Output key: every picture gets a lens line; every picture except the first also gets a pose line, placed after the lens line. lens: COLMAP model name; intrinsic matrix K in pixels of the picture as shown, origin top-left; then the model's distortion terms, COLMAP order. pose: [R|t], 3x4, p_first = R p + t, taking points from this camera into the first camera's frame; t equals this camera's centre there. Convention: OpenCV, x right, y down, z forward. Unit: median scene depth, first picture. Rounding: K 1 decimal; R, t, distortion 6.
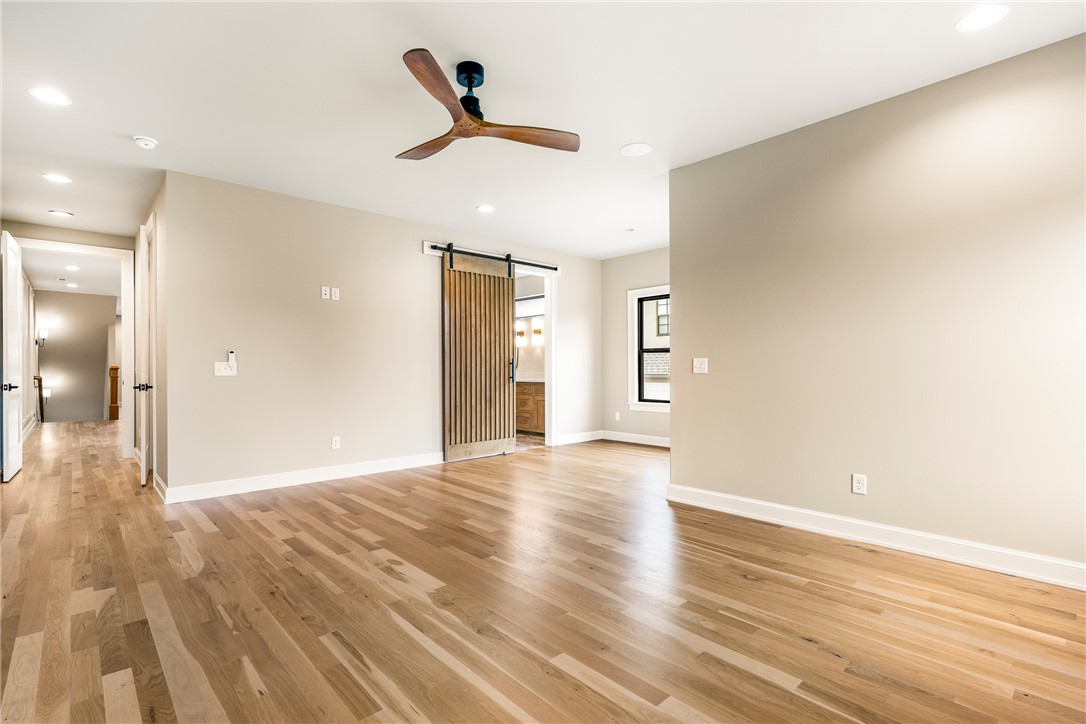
lens RADIAL K [[511.5, 0, 543.0], [0, 511.5, 362.0], [0, 0, 1]] dist [0.000041, 0.000900]
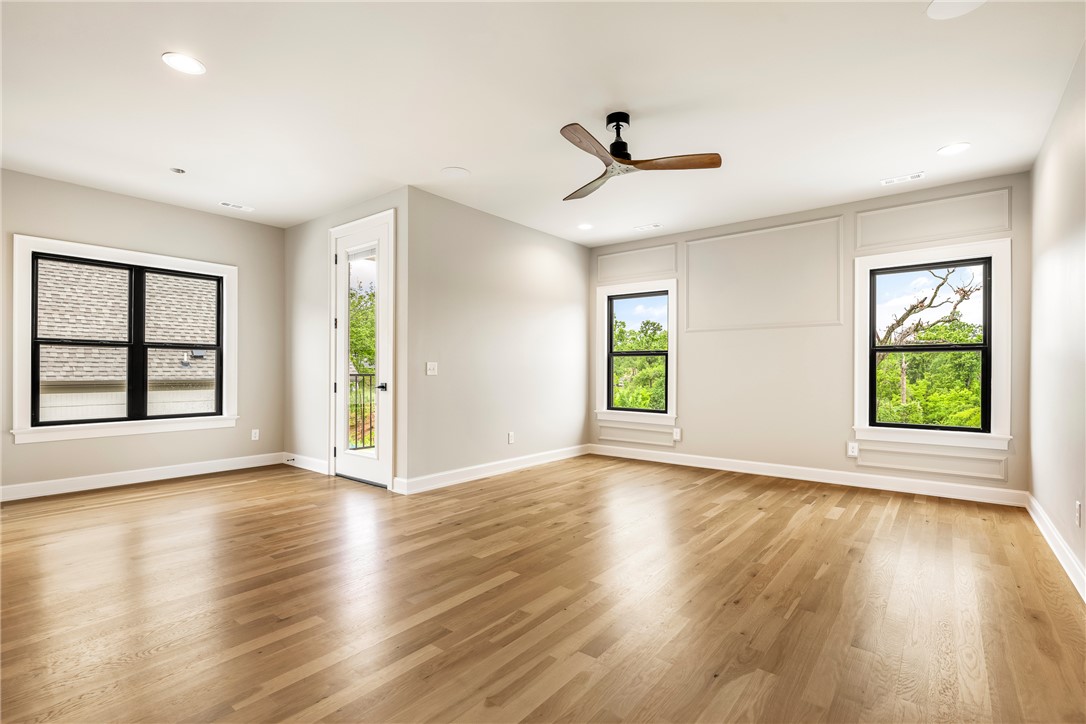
lens RADIAL K [[511.5, 0, 543.0], [0, 511.5, 362.0], [0, 0, 1]] dist [0.000041, 0.000900]
pose [[-0.159635, 0.021181, 0.986949, -1.013443], [-0.010511, 0.999677, -0.023154, 0.020135], [-0.987120, -0.014070, -0.159360, 1.077738]]
